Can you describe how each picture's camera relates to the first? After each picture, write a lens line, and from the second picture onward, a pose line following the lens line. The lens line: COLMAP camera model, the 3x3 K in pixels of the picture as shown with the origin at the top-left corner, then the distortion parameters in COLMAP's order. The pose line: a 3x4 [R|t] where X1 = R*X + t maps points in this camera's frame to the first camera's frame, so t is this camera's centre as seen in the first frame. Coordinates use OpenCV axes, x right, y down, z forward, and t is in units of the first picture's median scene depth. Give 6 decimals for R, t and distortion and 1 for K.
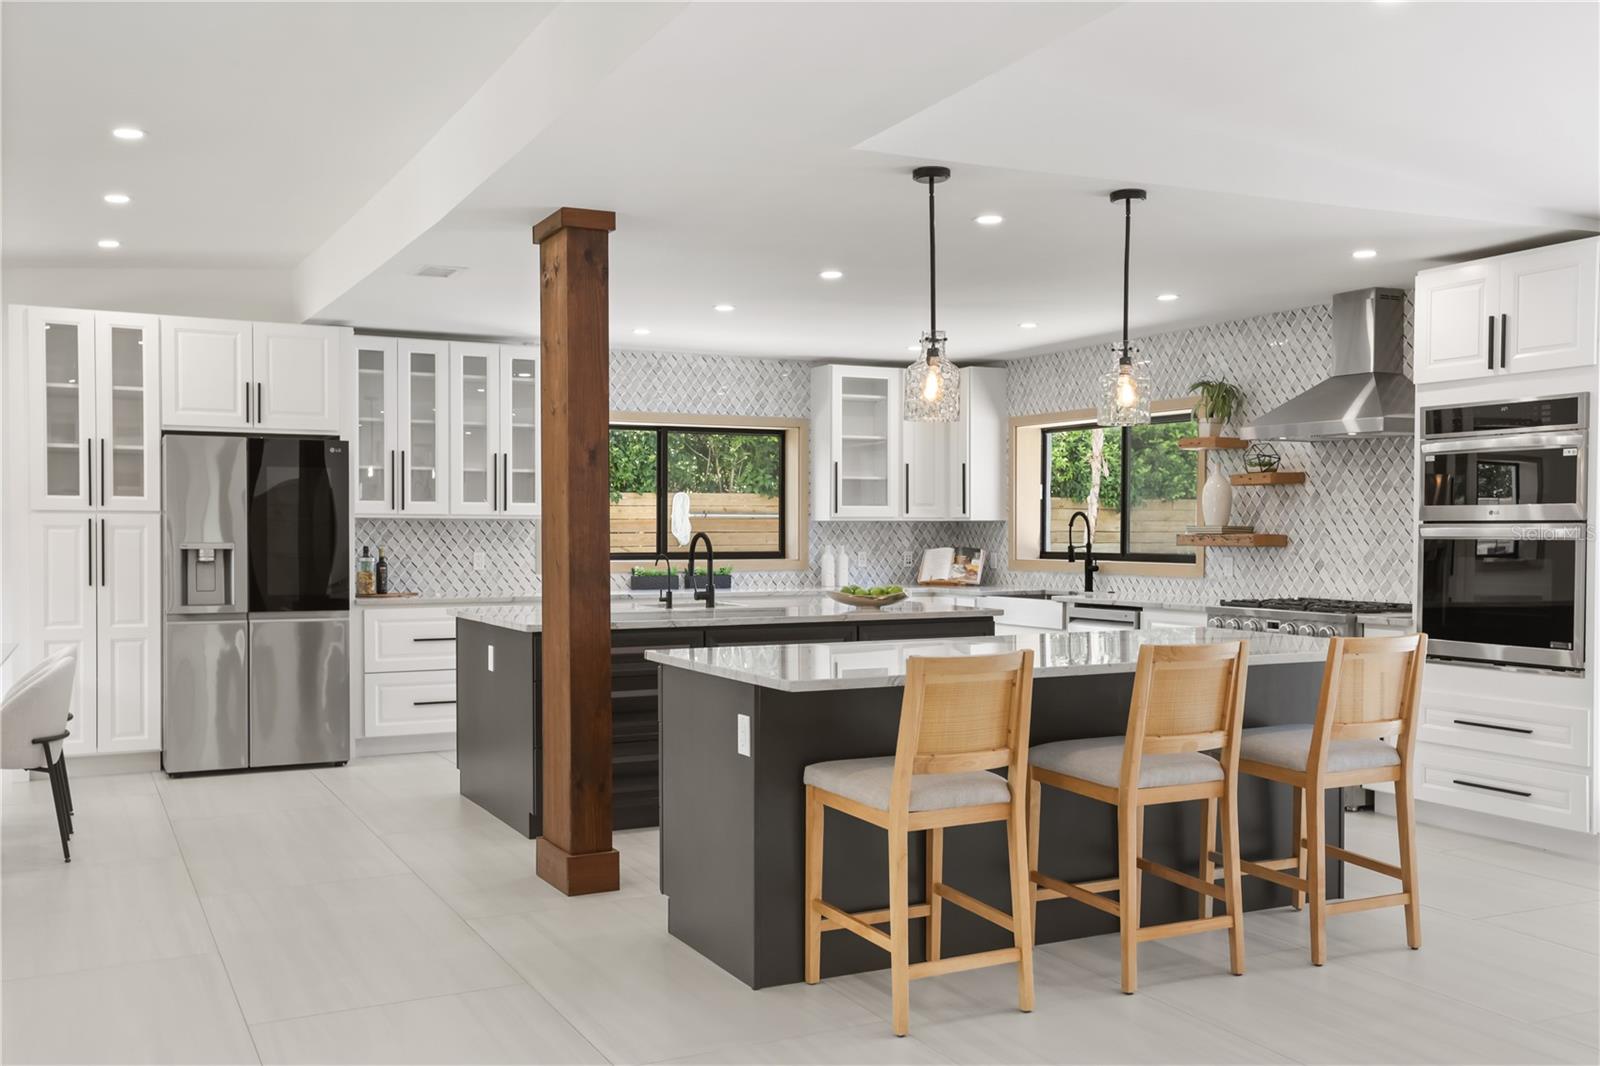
lens RADIAL K [[1442.7, 0, 809.4], [0, 1442.7, 535.7], [0, 0, 1]] dist [0.005835, -0.014598]
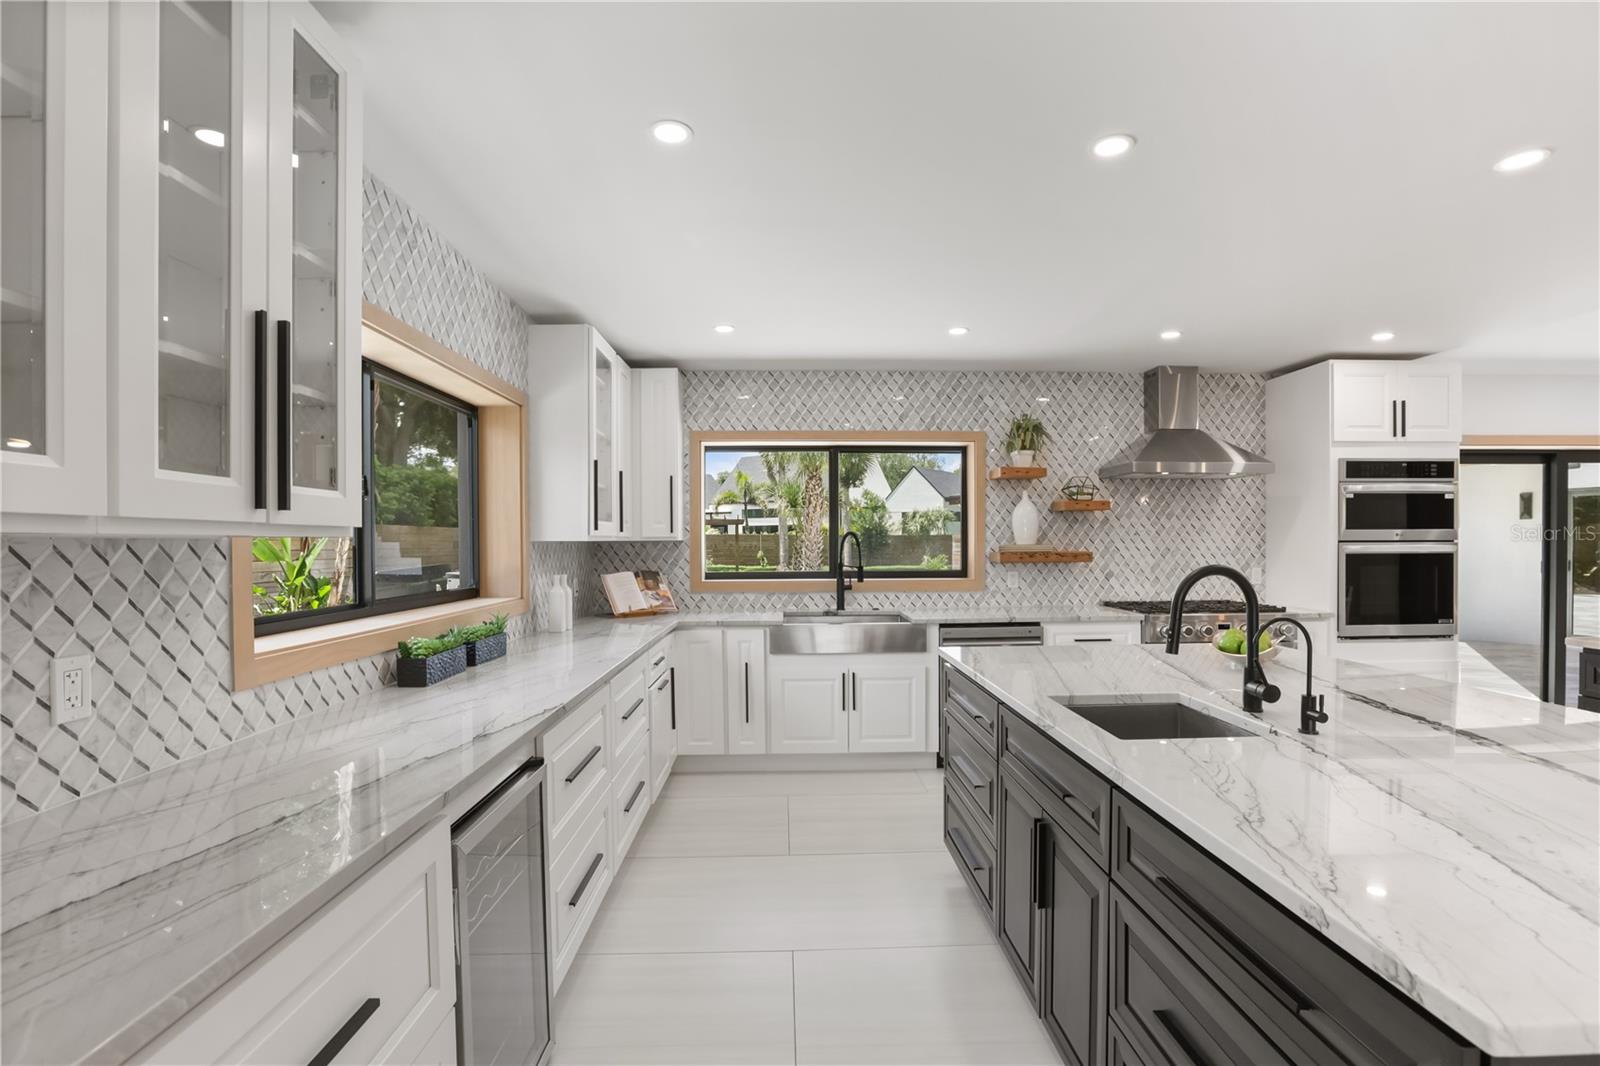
lens RADIAL K [[734.7, 0, 802.4], [0, 734.7, 548.7], [0, 0, 1]] dist [-0.032574, 0.006127]
pose [[0.426599, -0.011496, 0.904368, -0.311969], [0.009801, 0.999919, 0.008088, -0.009774], [-0.904388, 0.005414, 0.426677, 0.866093]]
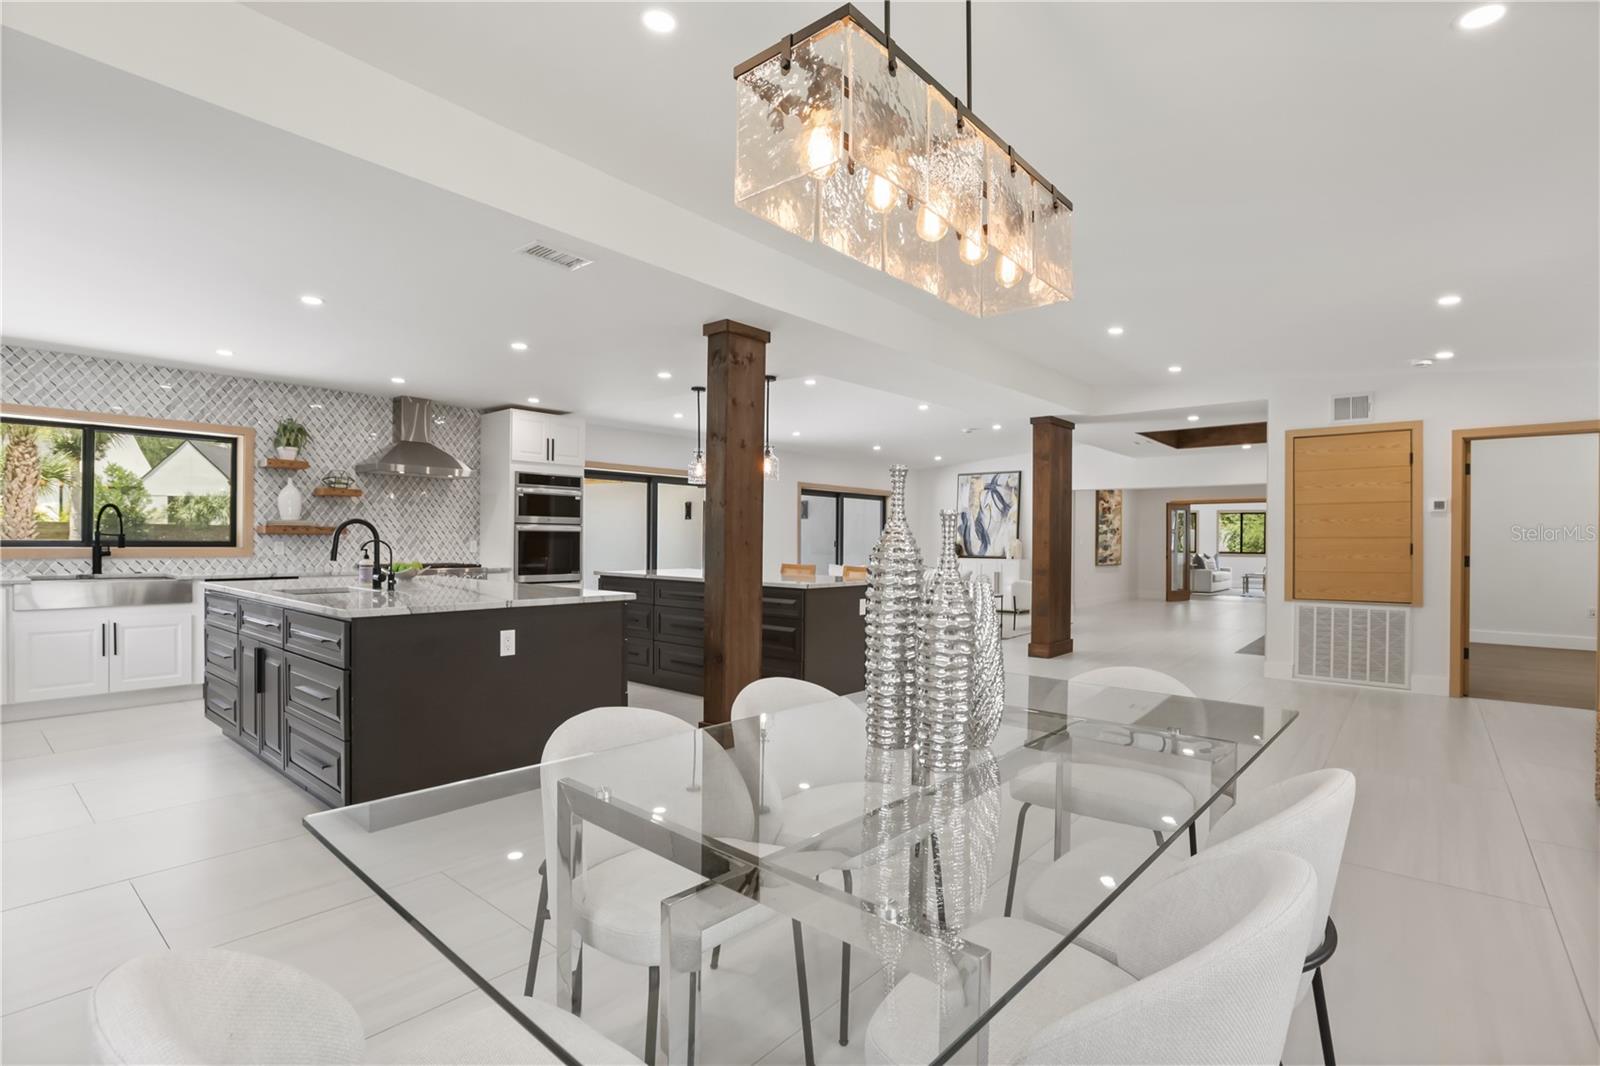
lens RADIAL K [[764.2, 0, 775.2], [0, 764.2, 542.3], [0, 0, 1]] dist [-0.002929, 0.002908]
pose [[-0.357958, -0.006207, 0.933717, -0.601691], [-0.003354, 0.999980, 0.005361, 0.009340], [-0.933732, -0.001213, -0.357971, 0.774902]]
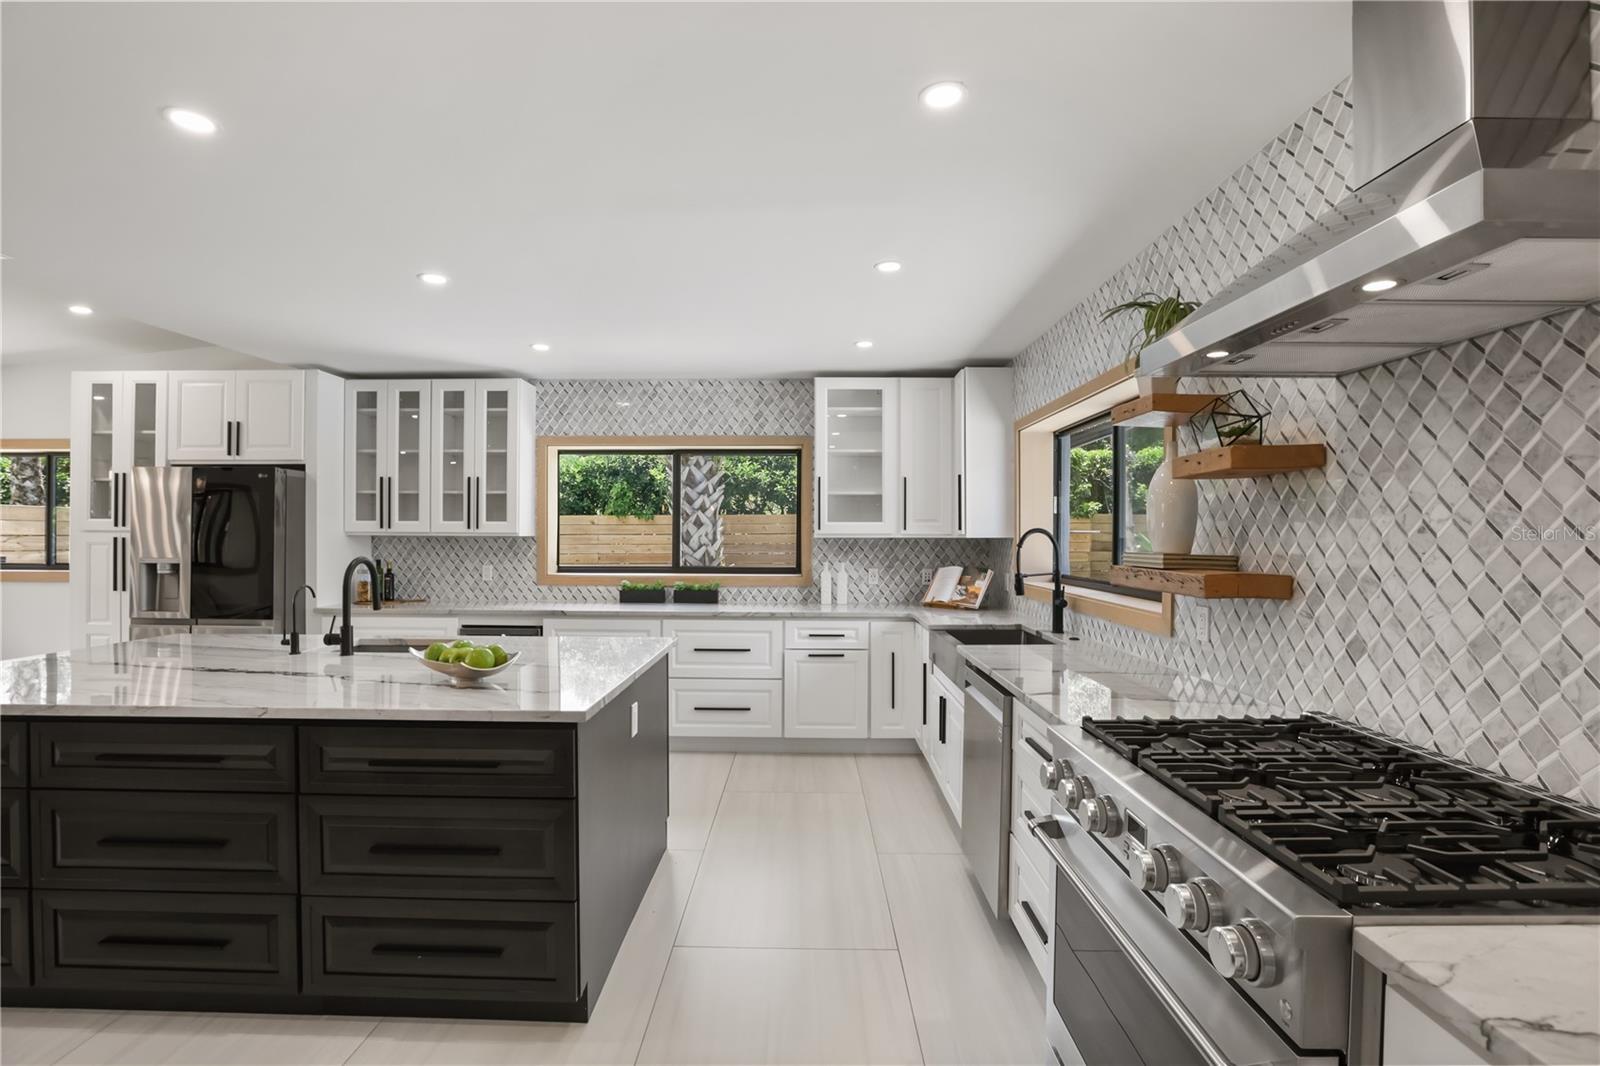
lens RADIAL K [[734.7, 0, 791.0], [0, 734.7, 527.4], [0, 0, 1]] dist [-0.032574, 0.006127]
pose [[0.881082, -0.003745, -0.472949, 0.272158], [-0.003664, 0.999885, -0.014744, -0.011570], [0.472950, 0.014723, 0.880966, 0.643077]]
